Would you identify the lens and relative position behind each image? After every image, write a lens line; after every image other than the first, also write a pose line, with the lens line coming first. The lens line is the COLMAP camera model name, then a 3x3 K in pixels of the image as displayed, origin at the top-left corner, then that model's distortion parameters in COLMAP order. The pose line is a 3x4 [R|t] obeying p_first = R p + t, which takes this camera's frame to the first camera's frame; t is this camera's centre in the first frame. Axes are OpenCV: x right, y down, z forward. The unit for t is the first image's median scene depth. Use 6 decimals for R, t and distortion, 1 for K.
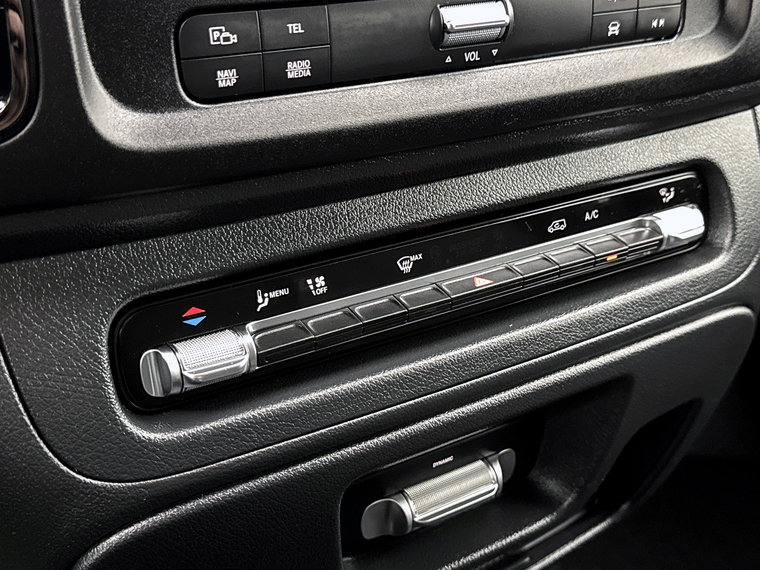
lens RADIAL K [[978.6, 0, 380.0], [0, 978.6, 285.0], [0, 0, 1]] dist [0.207455, -0.515270]
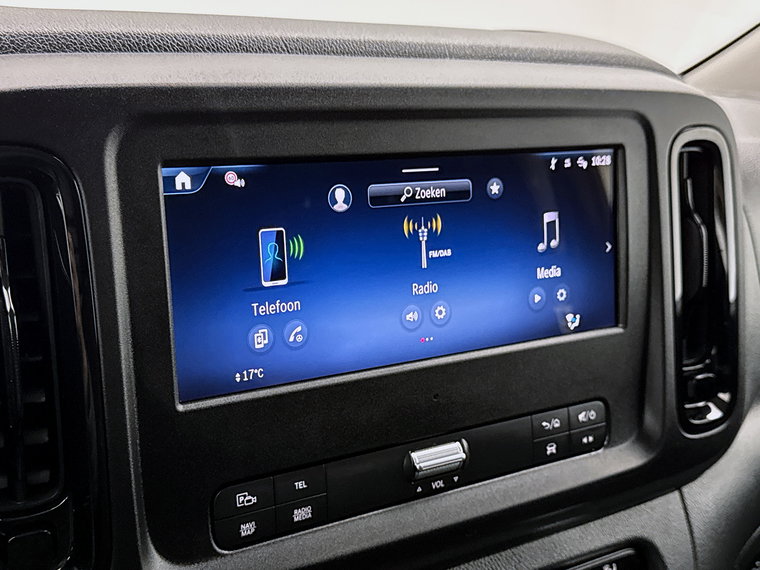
lens RADIAL K [[978.6, 0, 380.0], [0, 978.6, 285.0], [0, 0, 1]] dist [0.207455, -0.515270]
pose [[0.999952, -0.006510, -0.007291, 0.028990], [0.004674, 0.973574, -0.228324, -0.191388], [0.008585, 0.228279, 0.973558, -0.310292]]
